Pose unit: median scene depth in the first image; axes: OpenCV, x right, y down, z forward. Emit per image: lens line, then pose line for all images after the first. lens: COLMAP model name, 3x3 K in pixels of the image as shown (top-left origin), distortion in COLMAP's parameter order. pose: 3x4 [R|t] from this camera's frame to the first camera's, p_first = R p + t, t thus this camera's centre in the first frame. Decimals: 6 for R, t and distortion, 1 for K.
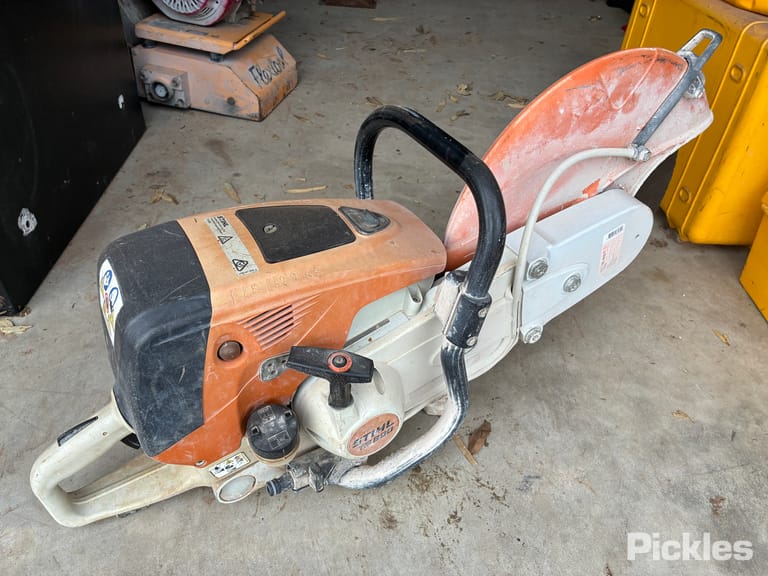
lens RADIAL K [[592.2, 0, 384.2], [0, 592.2, 282.6], [0, 0, 1]] dist [0.046569, -0.065453]
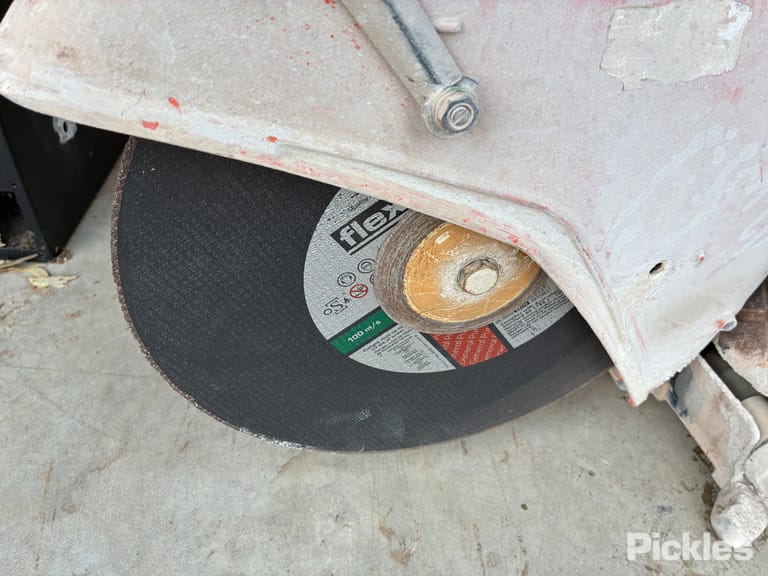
lens RADIAL K [[592.2, 0, 387.7], [0, 592.2, 282.0], [0, 0, 1]] dist [0.046569, -0.065453]
pose [[0.999690, 0.009415, 0.023032, -0.288009], [-0.010351, 0.999111, 0.040873, 0.053762], [-0.022627, -0.041099, 0.998899, 0.359904]]
